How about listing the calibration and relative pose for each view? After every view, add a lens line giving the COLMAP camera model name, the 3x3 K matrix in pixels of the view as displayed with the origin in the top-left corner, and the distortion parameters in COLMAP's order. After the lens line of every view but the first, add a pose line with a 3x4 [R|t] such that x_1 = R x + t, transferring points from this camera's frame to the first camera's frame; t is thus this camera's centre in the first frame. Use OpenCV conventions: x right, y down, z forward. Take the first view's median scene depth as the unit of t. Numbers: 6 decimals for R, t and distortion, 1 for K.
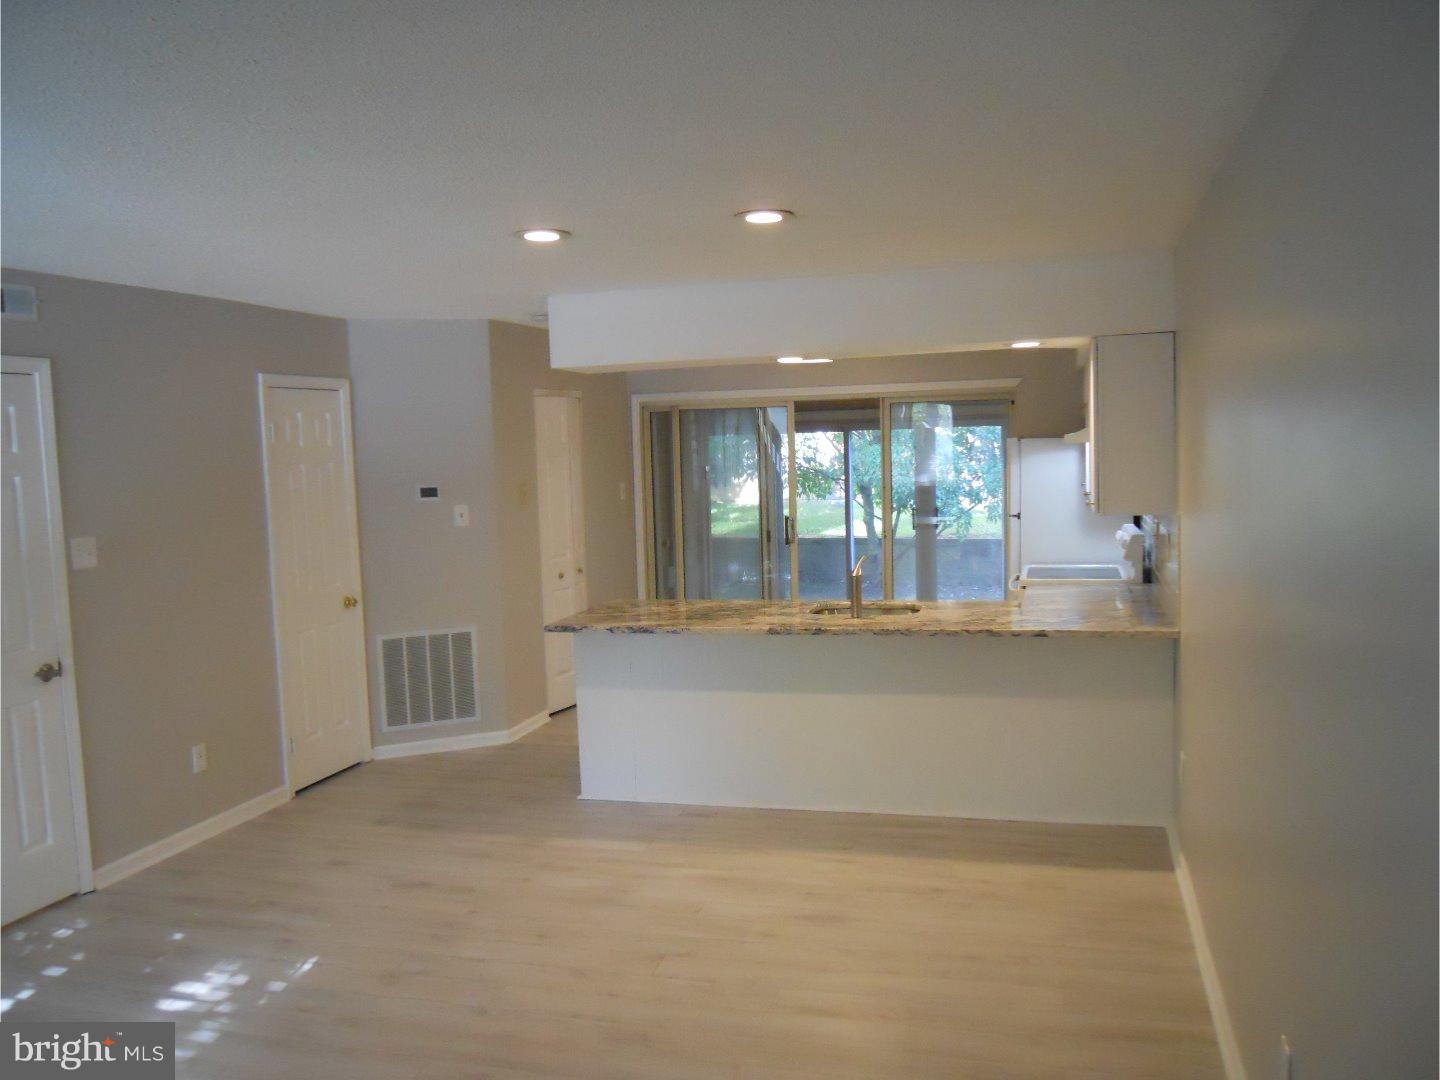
lens RADIAL K [[1182.2, 0, 726.3], [0, 1182.2, 560.1], [0, 0, 1]] dist [-0.046444, 0.009041]
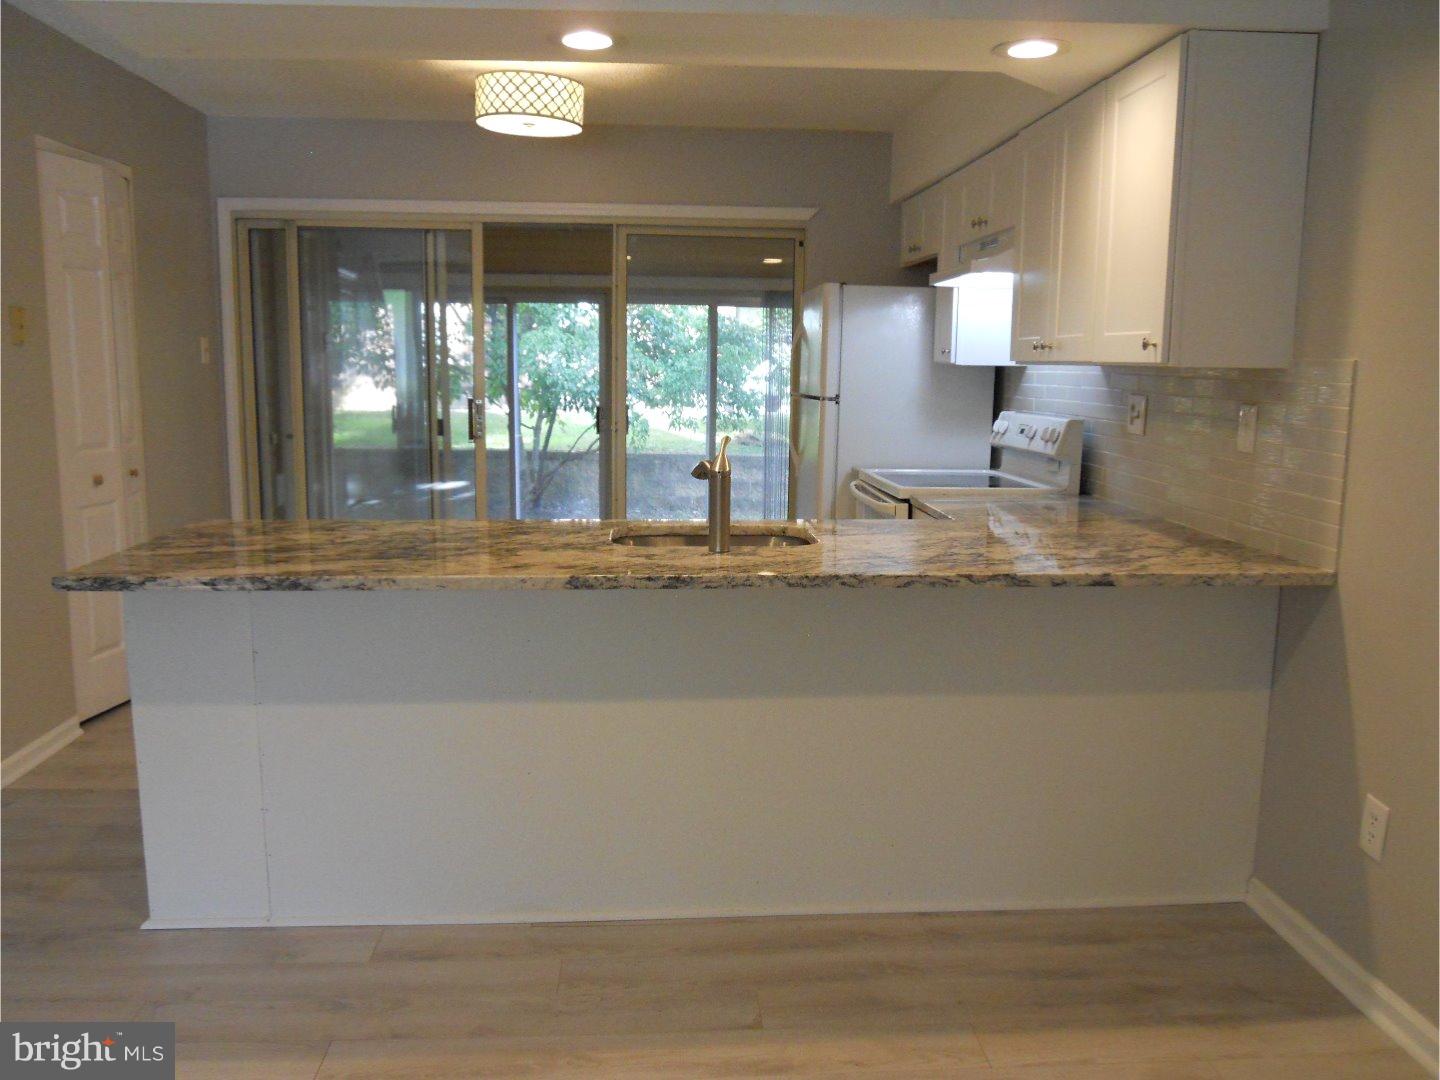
lens RADIAL K [[1182.2, 0, 726.3], [0, 1182.2, 560.1], [0, 0, 1]] dist [-0.046444, 0.009041]
pose [[0.939816, -0.012653, 0.341447, -0.061658], [-0.008581, 0.998125, 0.060604, 0.019208], [-0.341574, -0.059887, 0.937945, 0.475436]]
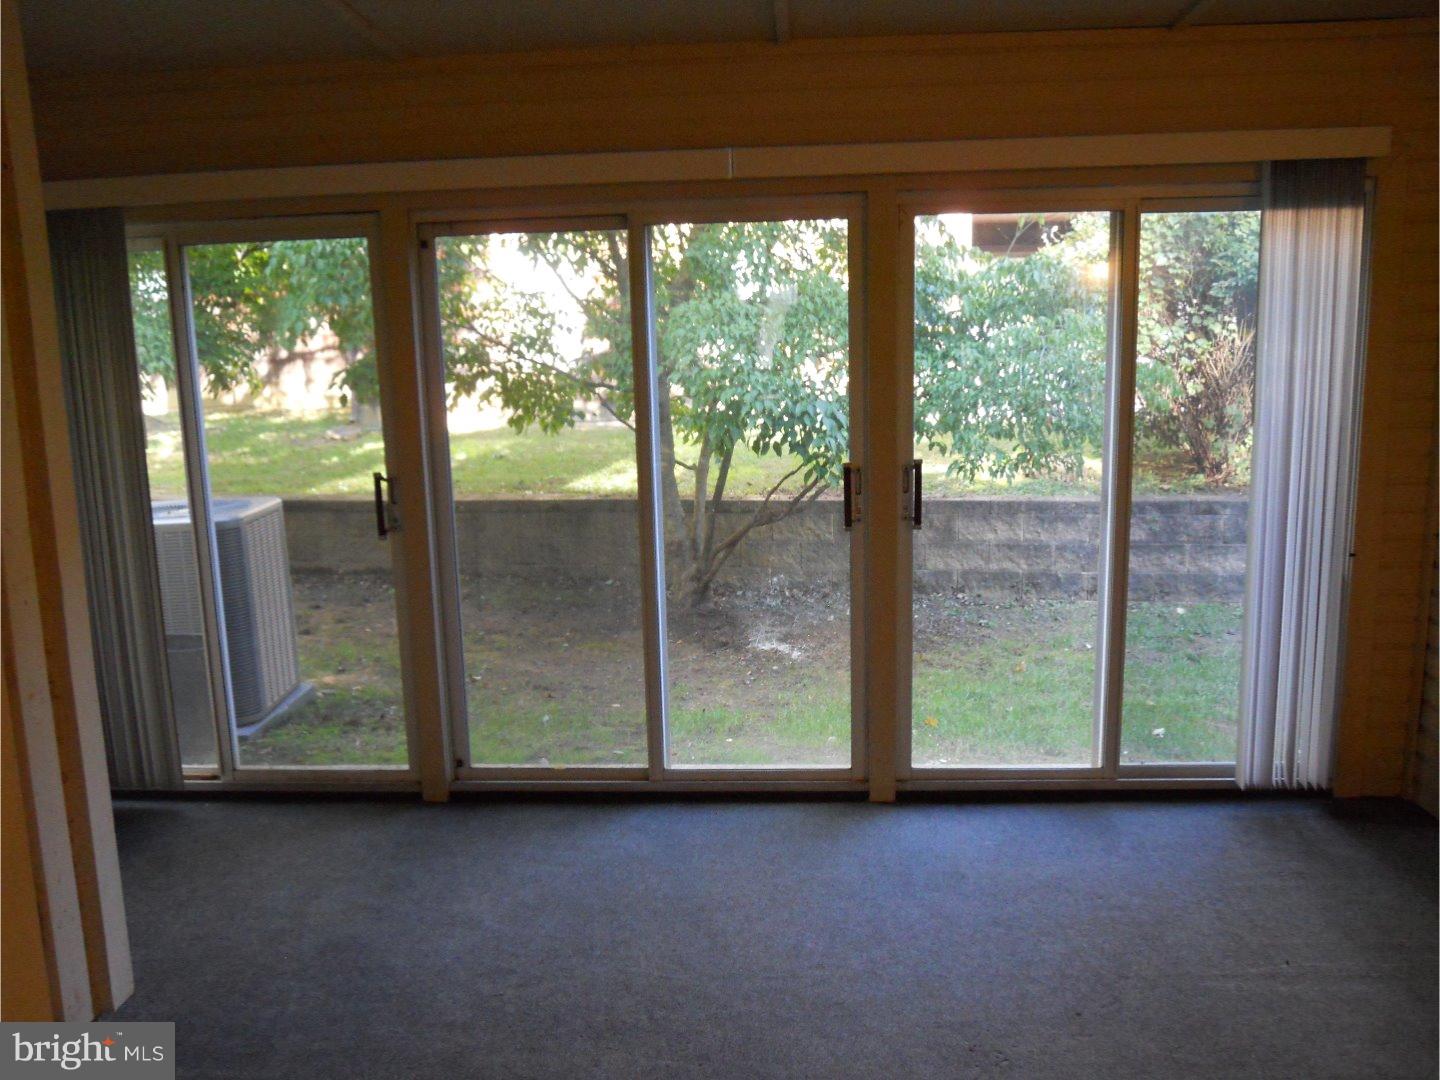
lens RADIAL K [[1182.2, 0, 726.3], [0, 1182.2, 560.1], [0, 0, 1]] dist [-0.046444, 0.009041]
pose [[0.977369, -0.031099, 0.209244, 0.116963], [0.015687, 0.997066, 0.074916, -0.091399], [-0.210960, -0.069938, 0.974990, 1.413125]]
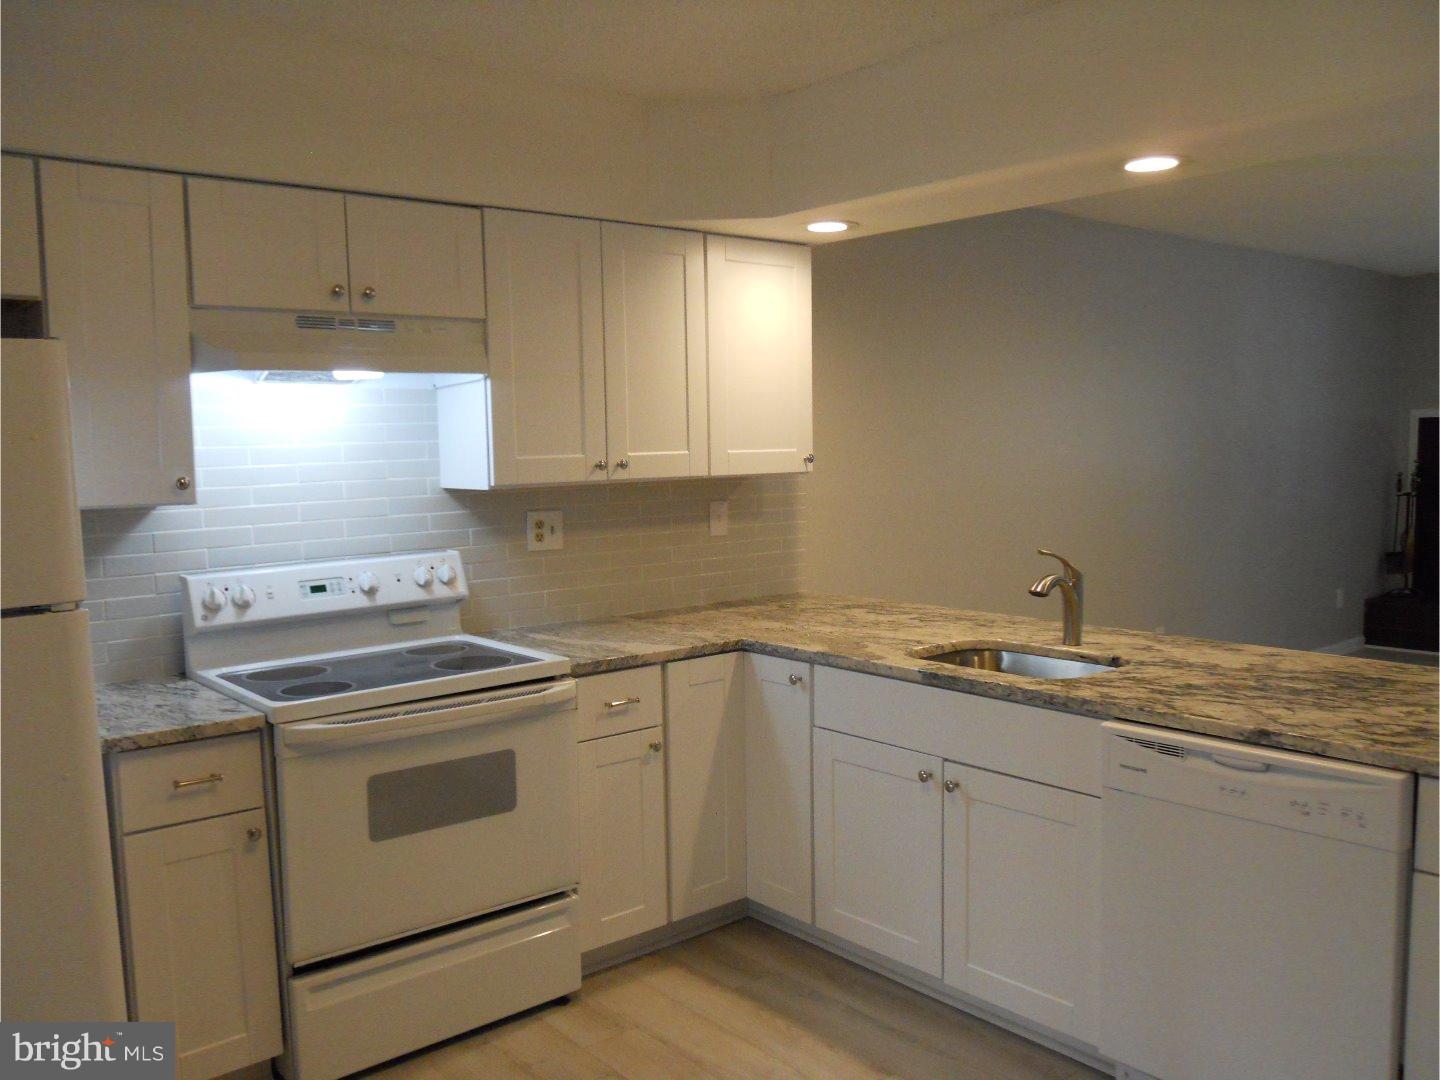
lens RADIAL K [[1182.2, 0, 726.3], [0, 1182.2, 560.1], [0, 0, 1]] dist [-0.046444, 0.009041]
pose [[-0.826698, -0.006063, 0.562614, -0.073447], [0.104702, 0.980818, 0.164417, -0.102055], [-0.552819, 0.194830, -0.810205, 1.468337]]
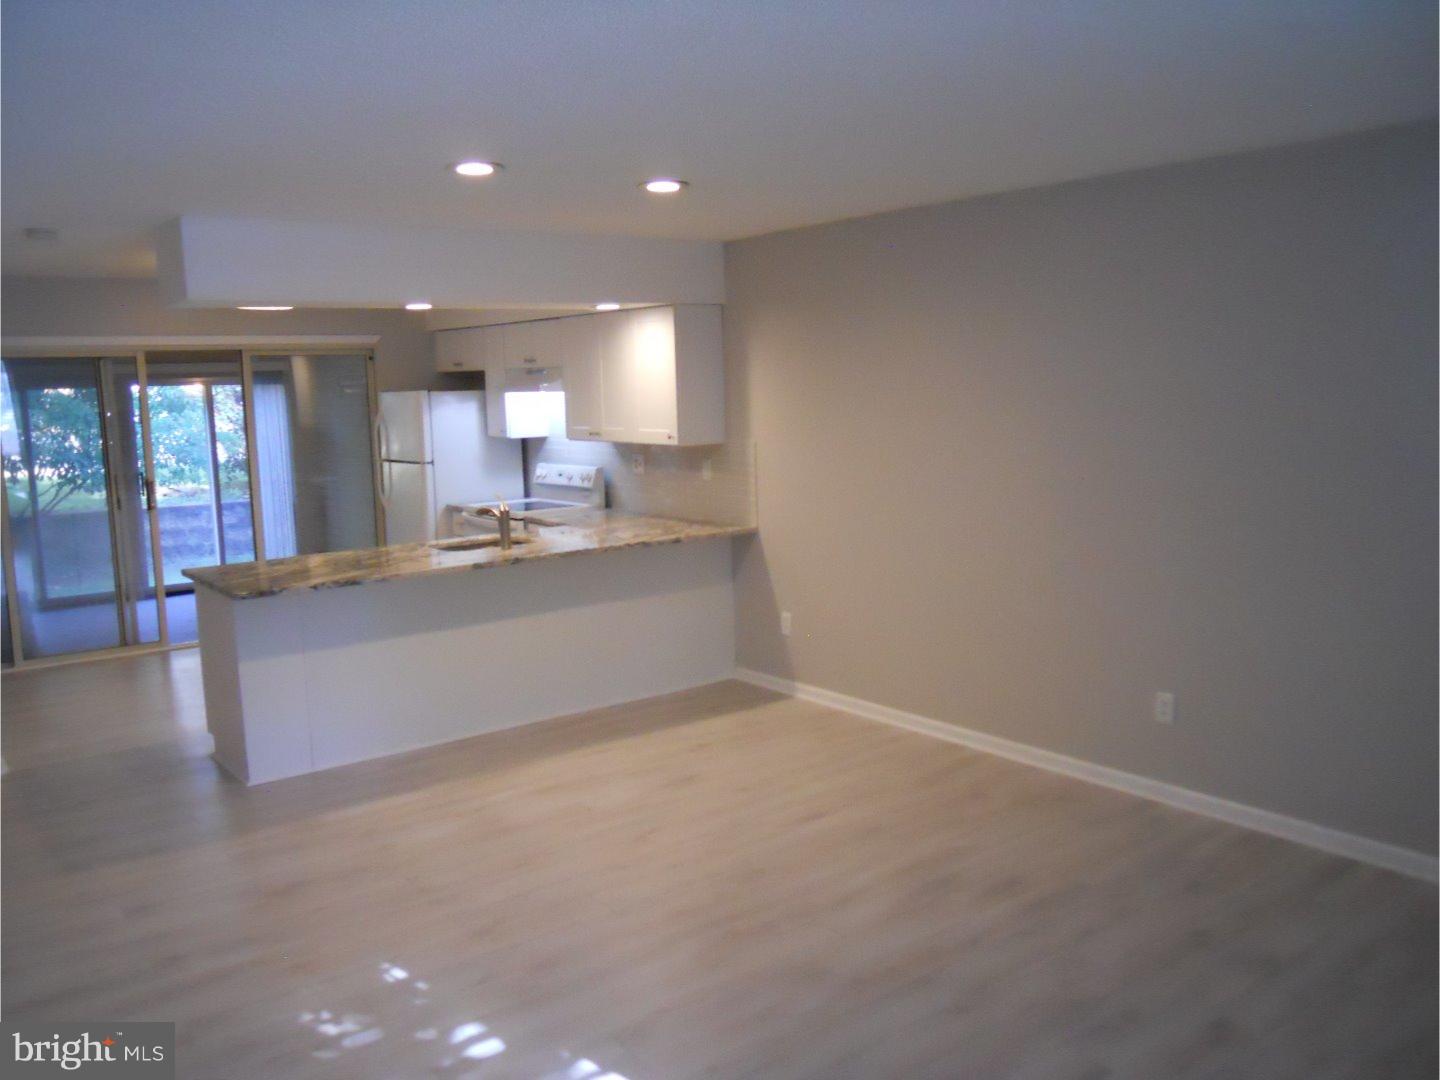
lens RADIAL K [[1182.2, 0, 726.3], [0, 1182.2, 560.1], [0, 0, 1]] dist [-0.046444, 0.009041]
pose [[0.588824, -0.104052, 0.801536, -0.603997], [0.085582, 0.994131, 0.066184, 0.003921], [-0.803718, 0.029626, 0.594273, 0.177453]]
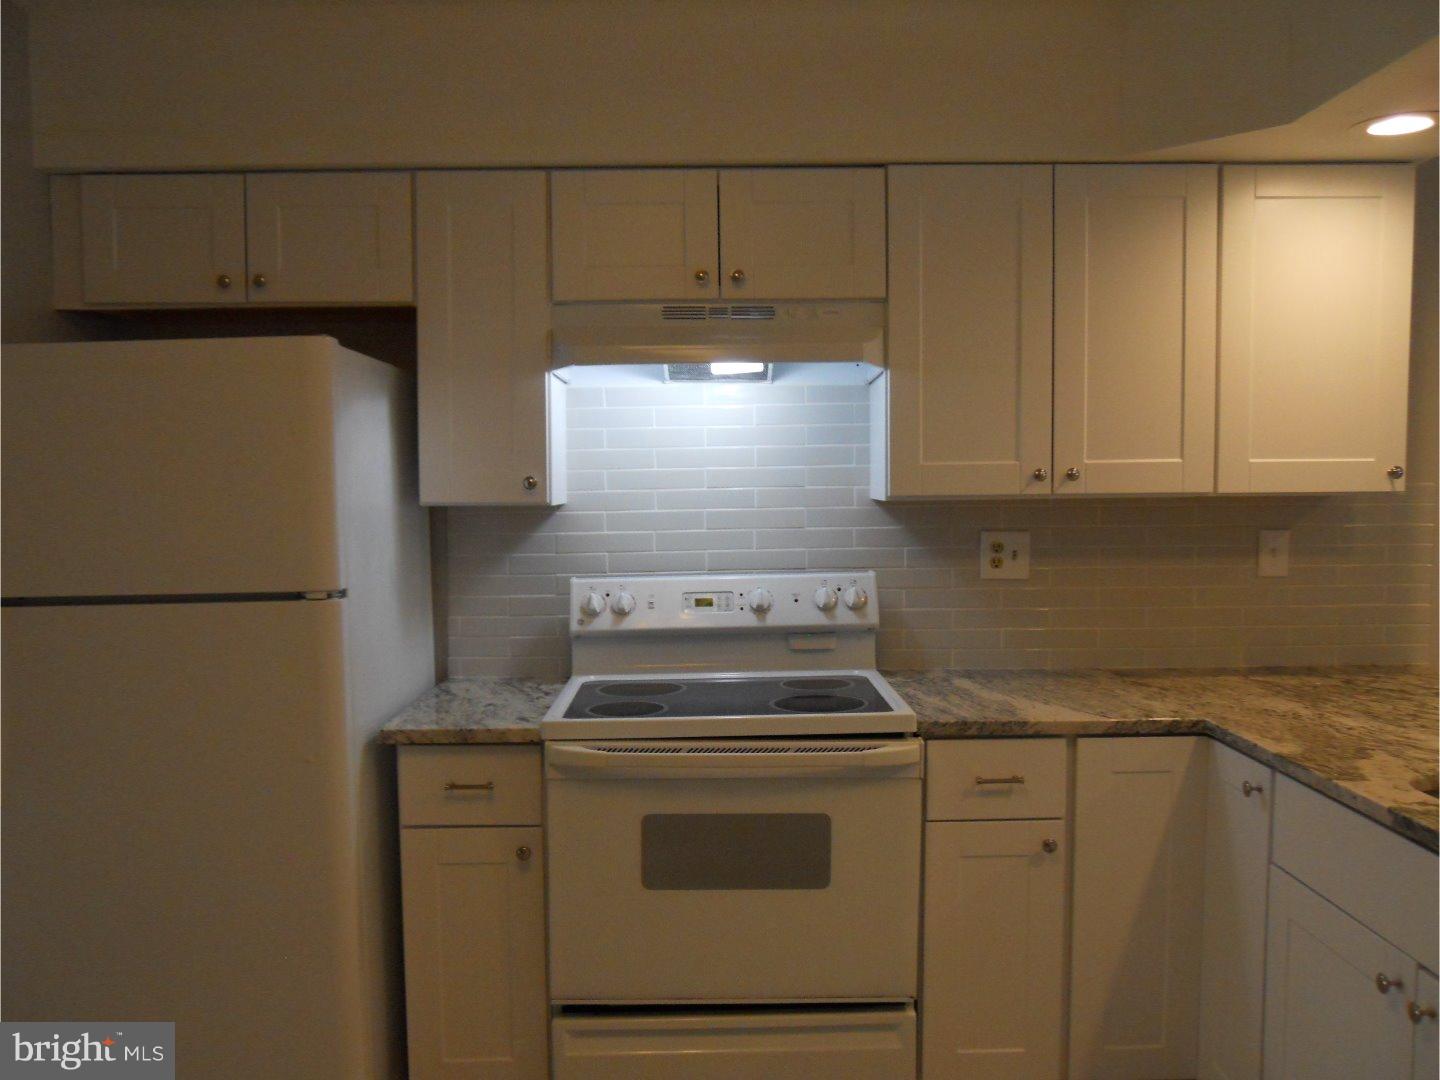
lens RADIAL K [[1182.2, 0, 726.3], [0, 1182.2, 560.1], [0, 0, 1]] dist [-0.046444, 0.009041]
pose [[-0.288028, -0.029519, 0.957167, -0.098095], [0.117233, 0.990920, 0.065837, -0.069771], [-0.950419, 0.131174, -0.281952, 1.267490]]
